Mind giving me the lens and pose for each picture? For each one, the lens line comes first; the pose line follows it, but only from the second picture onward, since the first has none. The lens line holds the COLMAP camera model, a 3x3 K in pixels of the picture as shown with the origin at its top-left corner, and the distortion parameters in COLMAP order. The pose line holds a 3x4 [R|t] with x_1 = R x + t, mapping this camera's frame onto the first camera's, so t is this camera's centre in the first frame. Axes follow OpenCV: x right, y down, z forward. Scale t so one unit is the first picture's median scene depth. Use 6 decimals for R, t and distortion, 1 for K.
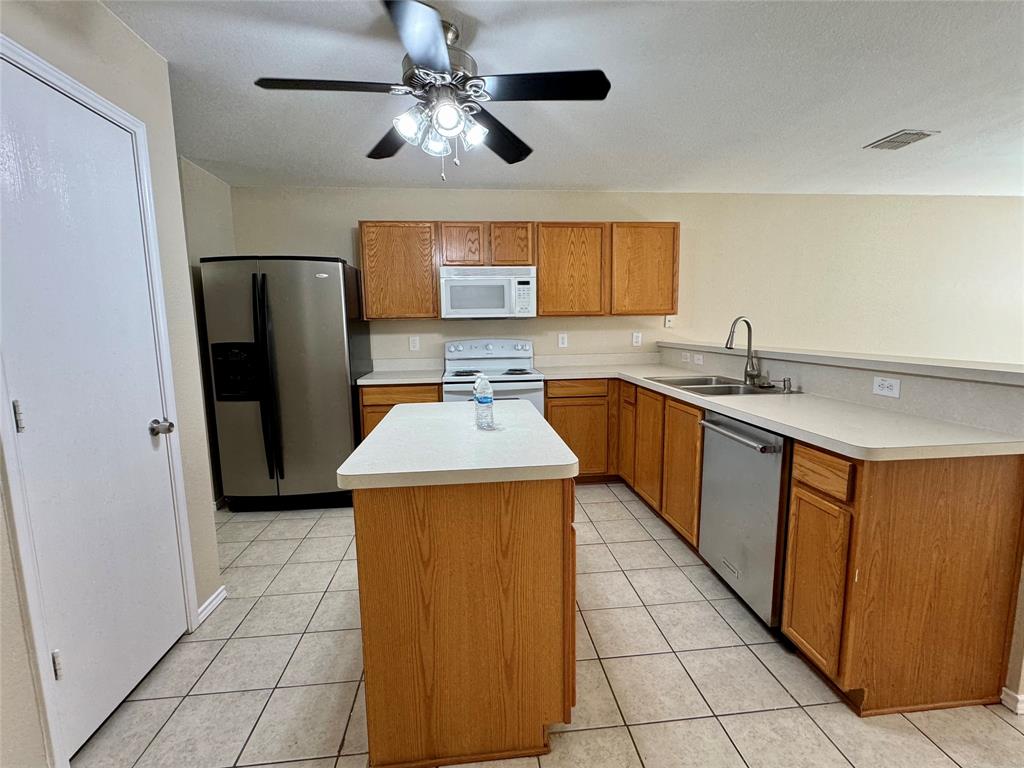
lens RADIAL K [[449.0, 0, 519.1], [0, 449.0, 372.4], [0, 0, 1]] dist [-0.001323, 0.000374]
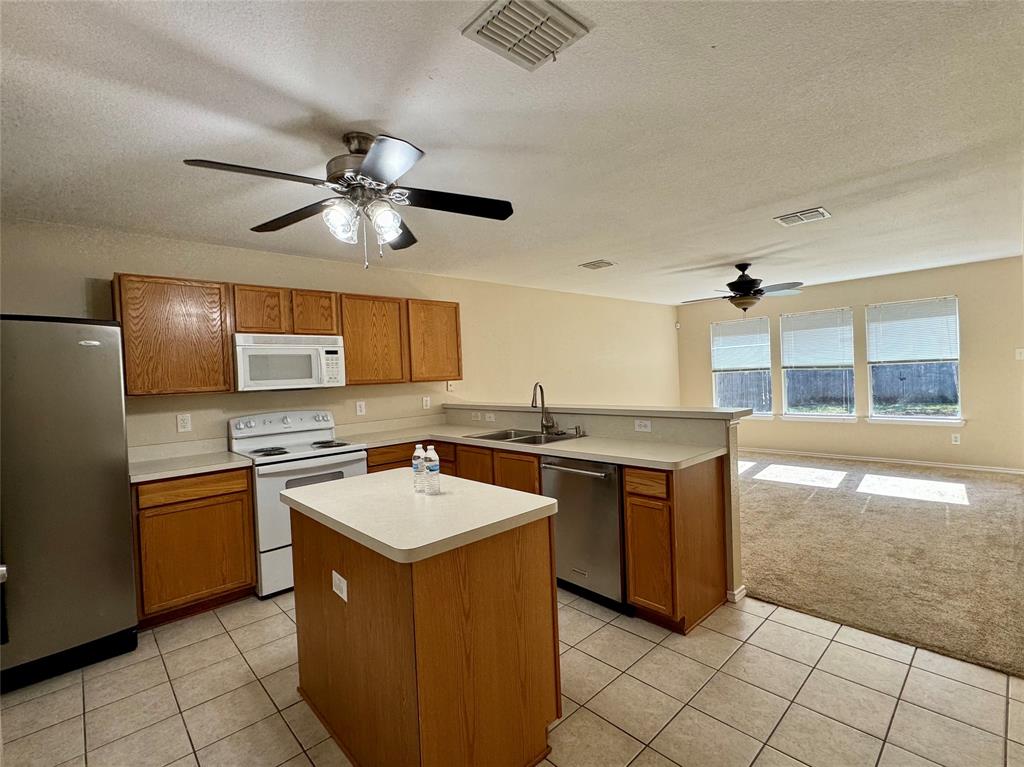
lens RADIAL K [[449.0, 0, 519.1], [0, 449.0, 371.9], [0, 0, 1]] dist [-0.001323, 0.000374]
pose [[0.807520, -0.012944, 0.589698, -0.245997], [0.092053, 0.990275, -0.104318, -0.016873], [-0.582613, 0.138523, 0.800858, -0.022217]]
